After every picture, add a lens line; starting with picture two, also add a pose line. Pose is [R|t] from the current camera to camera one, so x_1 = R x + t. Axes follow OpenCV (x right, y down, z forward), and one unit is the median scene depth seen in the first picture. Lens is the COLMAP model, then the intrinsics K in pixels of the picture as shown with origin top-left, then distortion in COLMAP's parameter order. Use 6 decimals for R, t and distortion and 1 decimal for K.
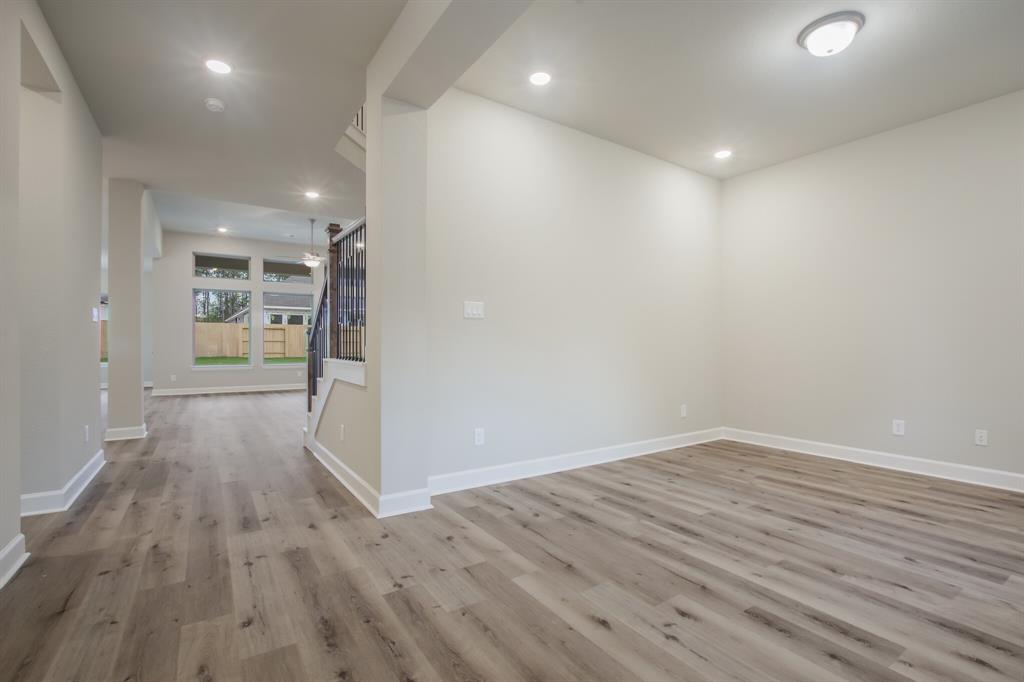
lens RADIAL K [[463.1, 0, 517.1], [0, 463.1, 342.6], [0, 0, 1]] dist [-0.021669, 0.007145]
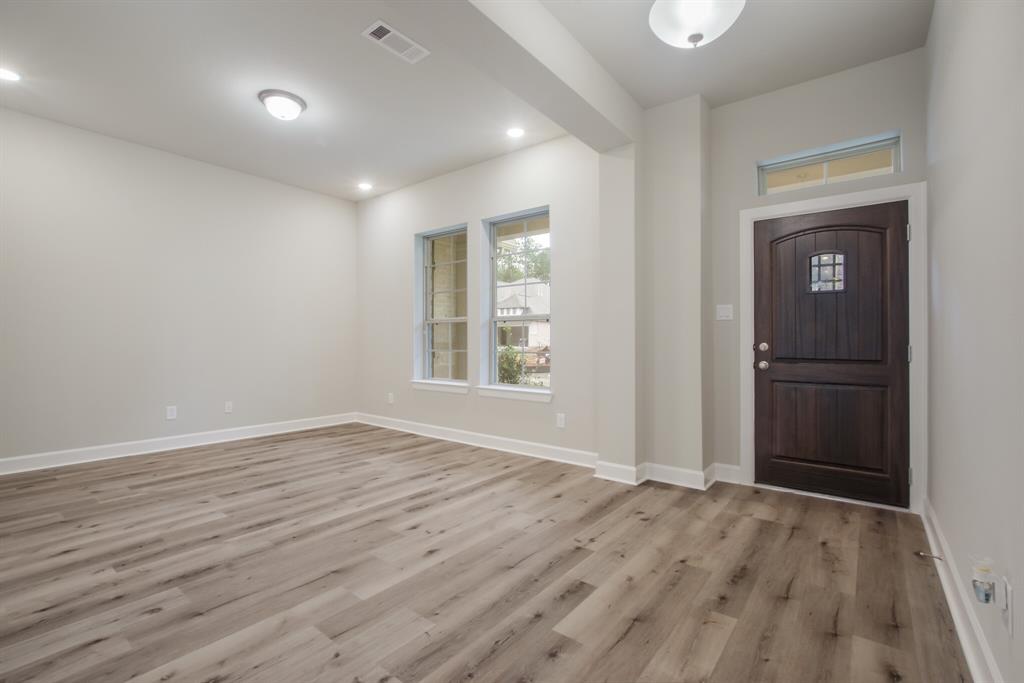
lens RADIAL K [[456.9, 0, 510.9], [0, 456.9, 346.1], [0, 0, 1]] dist [-0.025279, 0.001814]
pose [[-0.298885, -0.012530, 0.954207, -0.803670], [-0.006164, 0.999918, 0.011199, 0.001467], [-0.954269, -0.002534, -0.298937, 0.843922]]
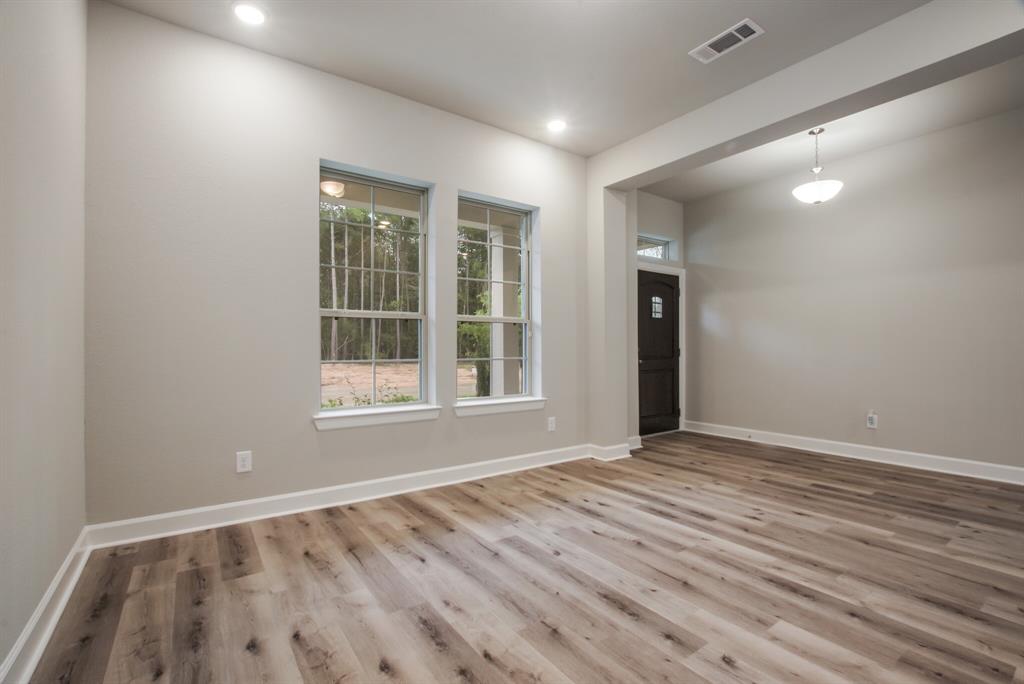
lens RADIAL K [[456.9, 0, 510.9], [0, 456.9, 346.6], [0, 0, 1]] dist [-0.025279, 0.001814]
pose [[-0.999852, -0.003089, -0.016904, 0.915153], [-0.003028, 0.999989, -0.003637, 0.005098], [0.016915, -0.003585, -0.999850, 1.892092]]
